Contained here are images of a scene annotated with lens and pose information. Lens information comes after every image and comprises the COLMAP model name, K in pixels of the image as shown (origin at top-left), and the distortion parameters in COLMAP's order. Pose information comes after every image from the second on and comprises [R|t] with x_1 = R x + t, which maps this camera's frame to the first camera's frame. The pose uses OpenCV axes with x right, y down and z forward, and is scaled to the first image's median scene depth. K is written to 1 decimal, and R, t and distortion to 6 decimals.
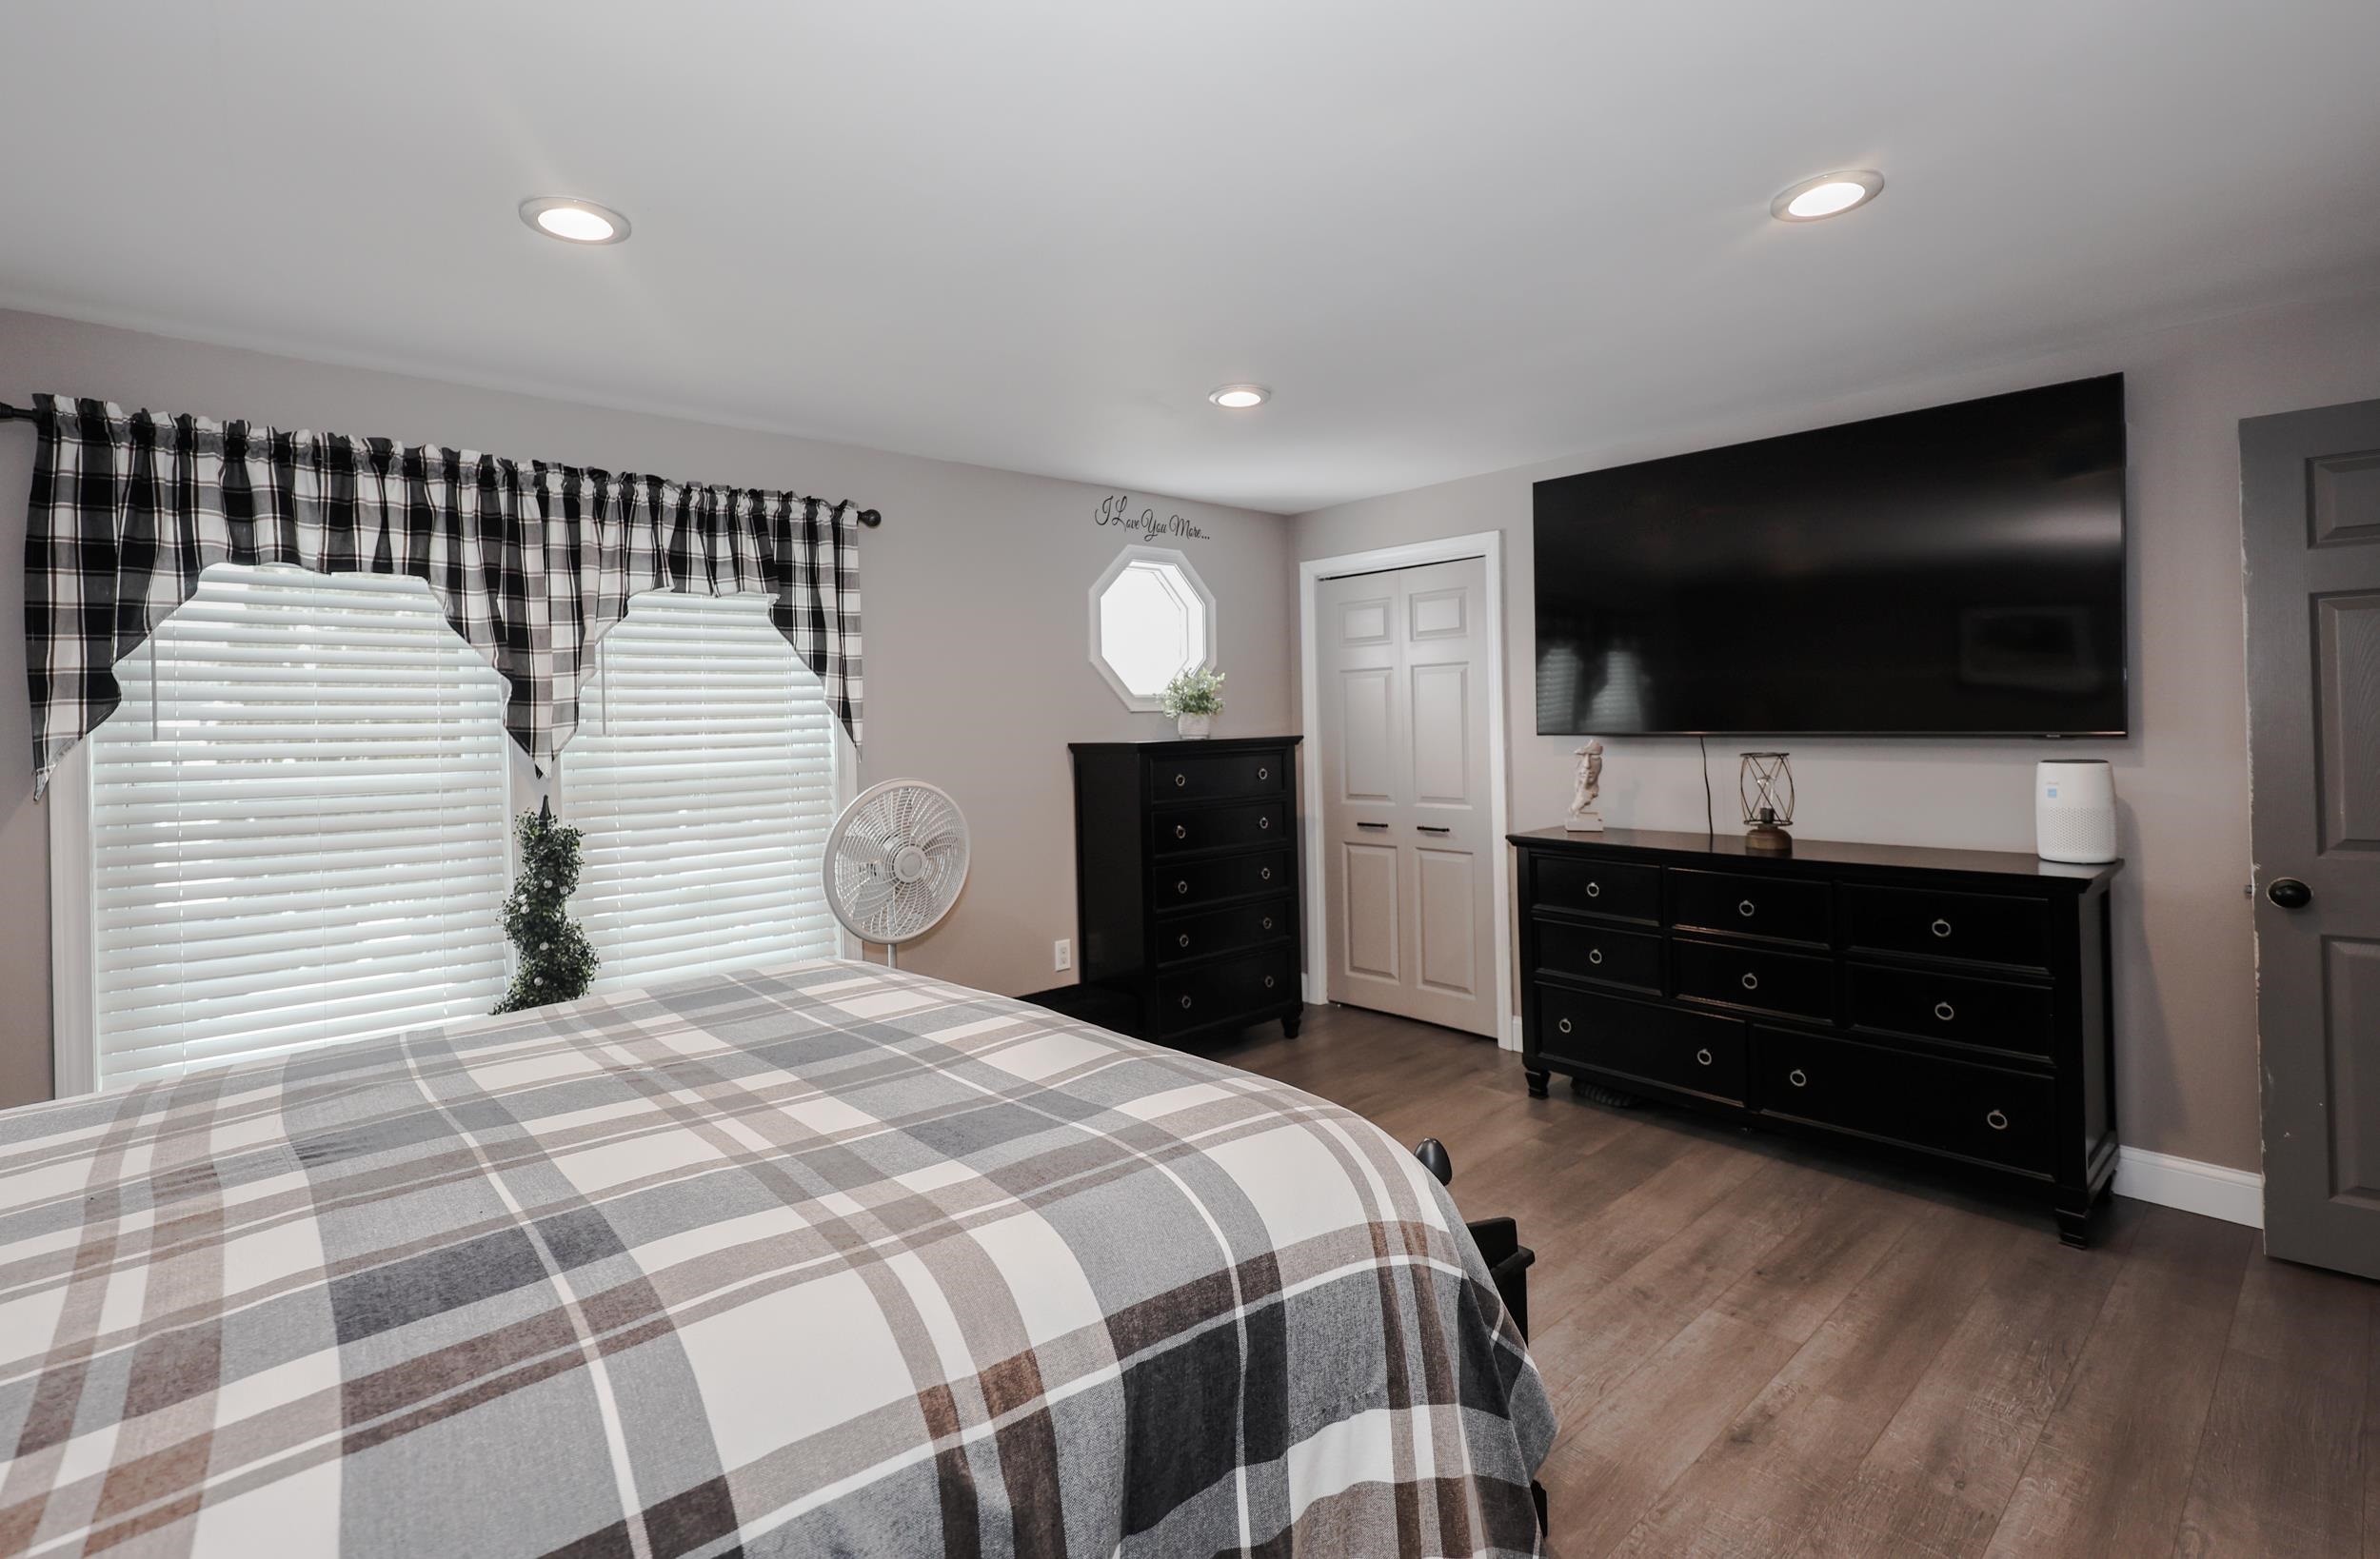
lens RADIAL K [[1078.3, 0, 1187.5], [0, 1078.3, 714.7], [0, 0, 1]] dist [-0.001473, -0.000648]
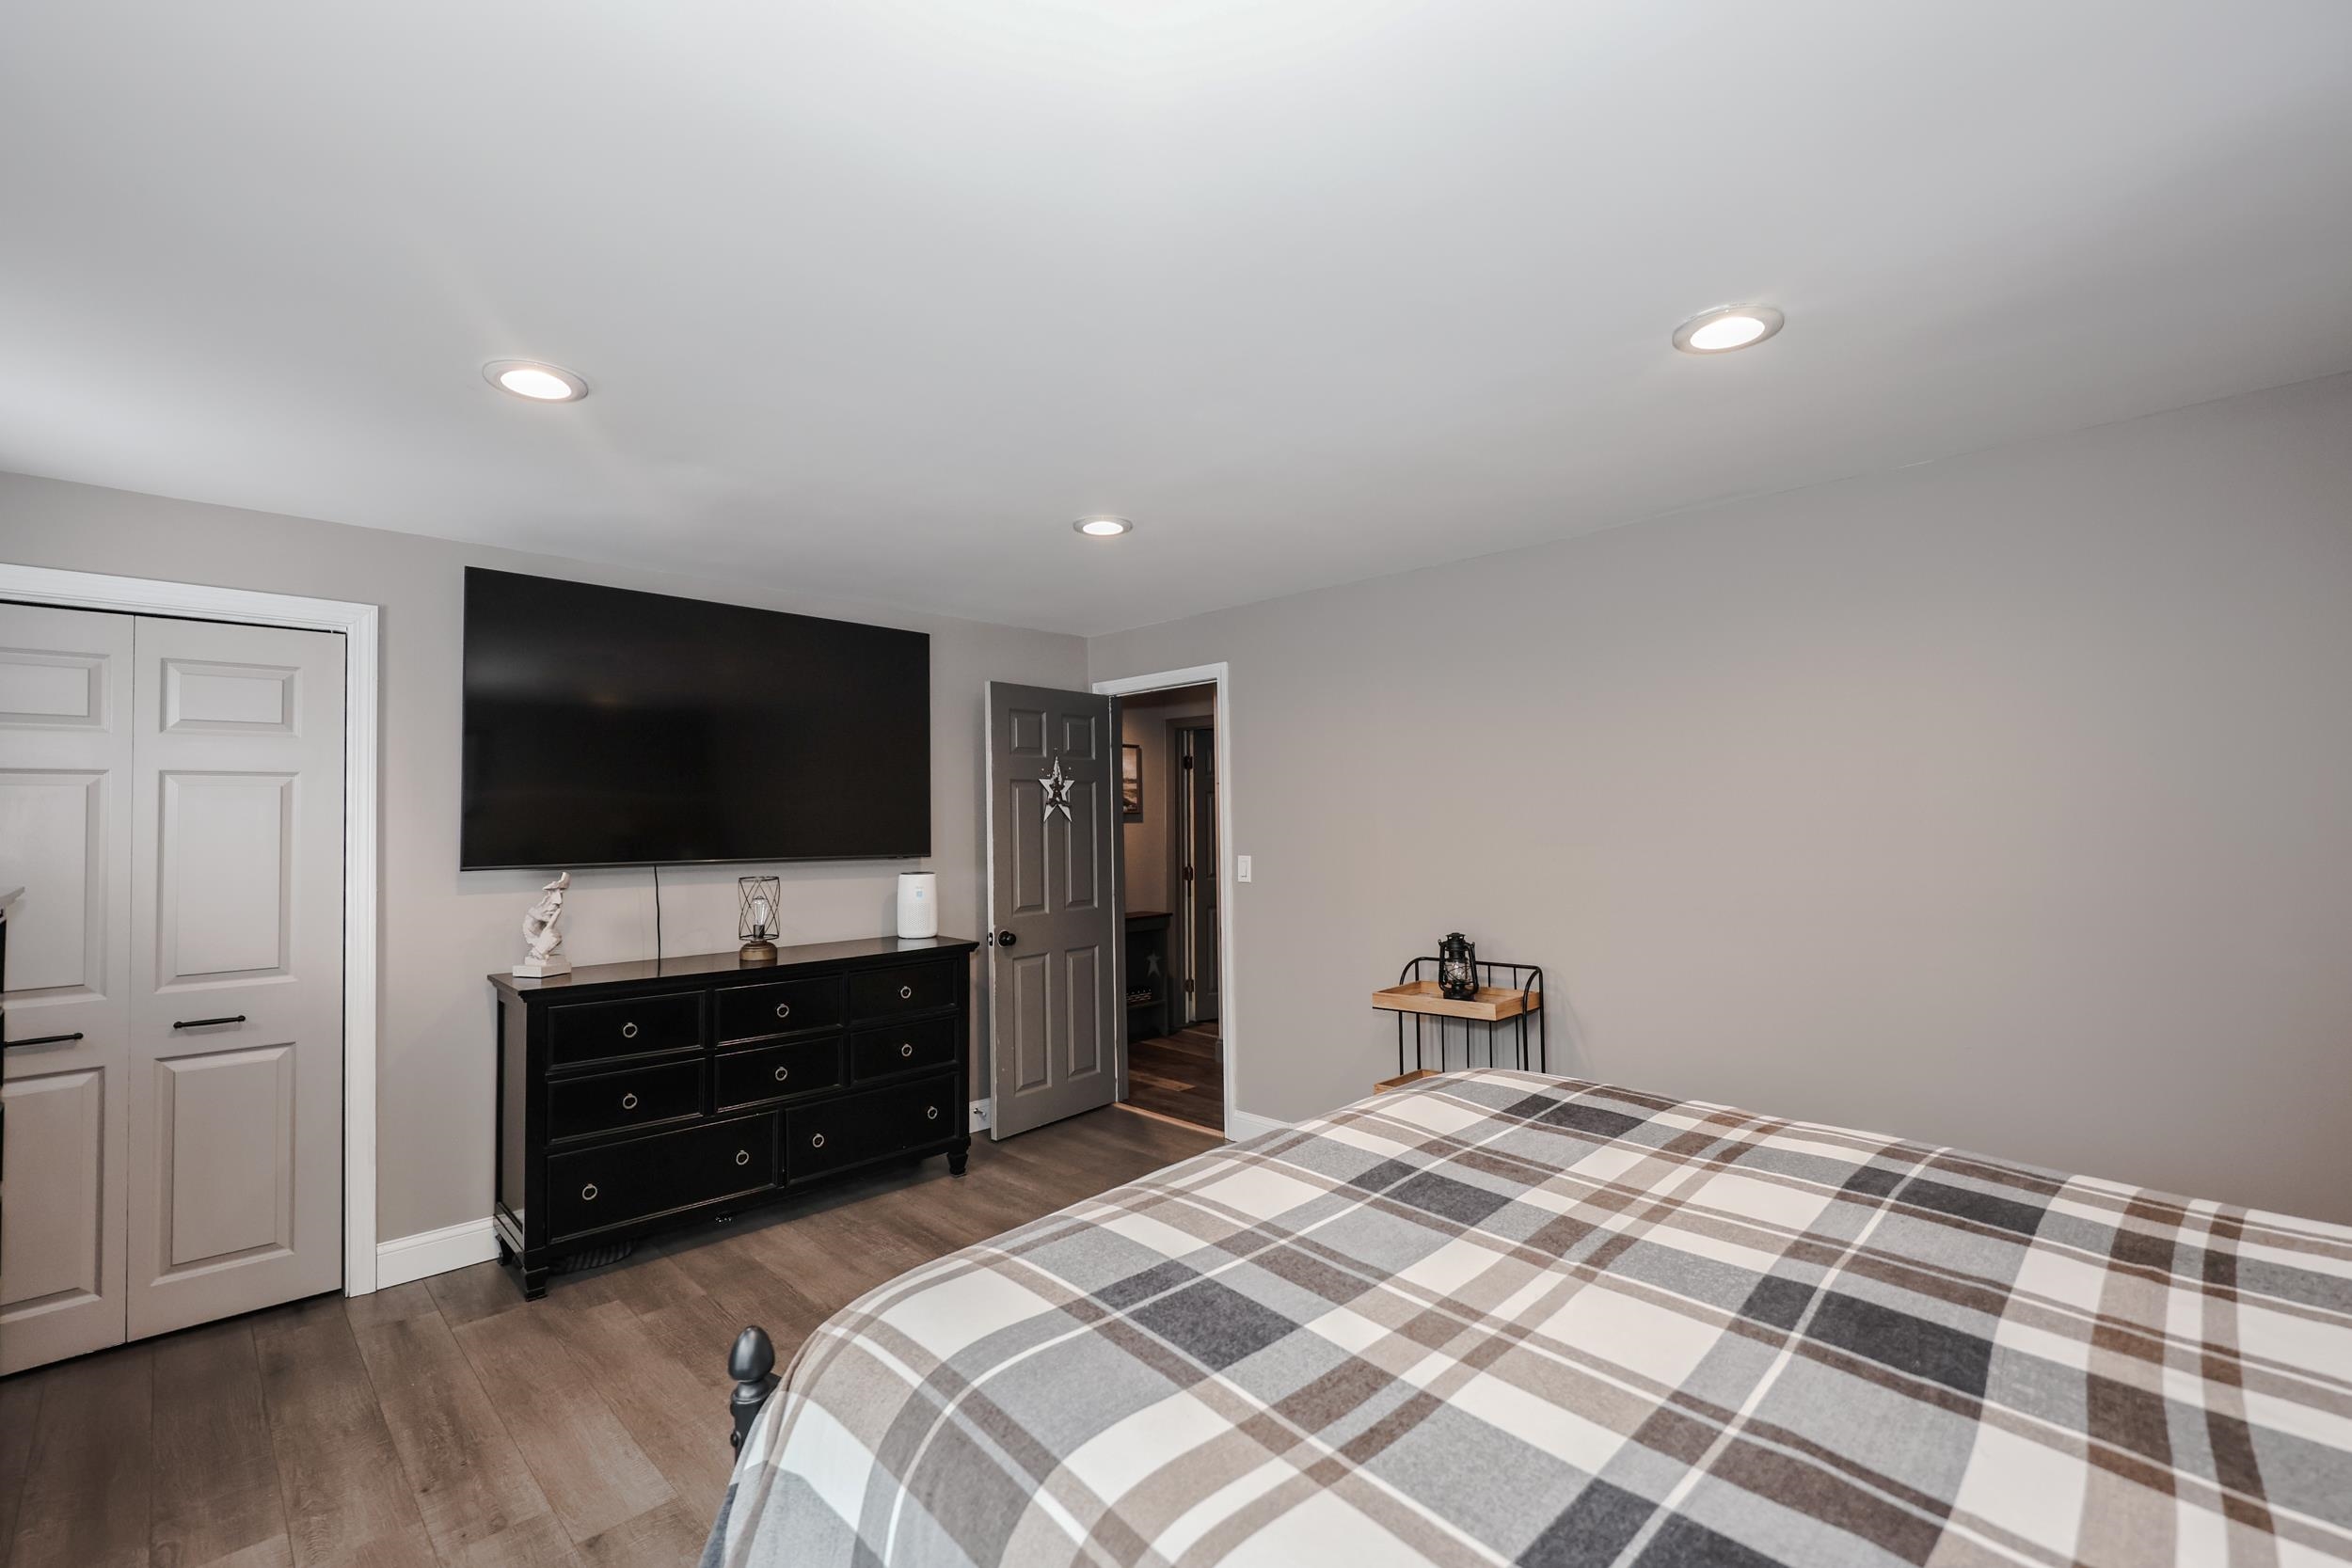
lens RADIAL K [[1023.5, 0, 1176.0], [0, 1023.5, 784.0], [0, 0, 1]] dist [-0.000451, -0.000188]
pose [[-0.057679, 0.052924, 0.996931, -0.607551], [0.002590, 0.998598, -0.052863, -0.005557], [-0.998332, -0.000467, -0.057736, 0.626337]]
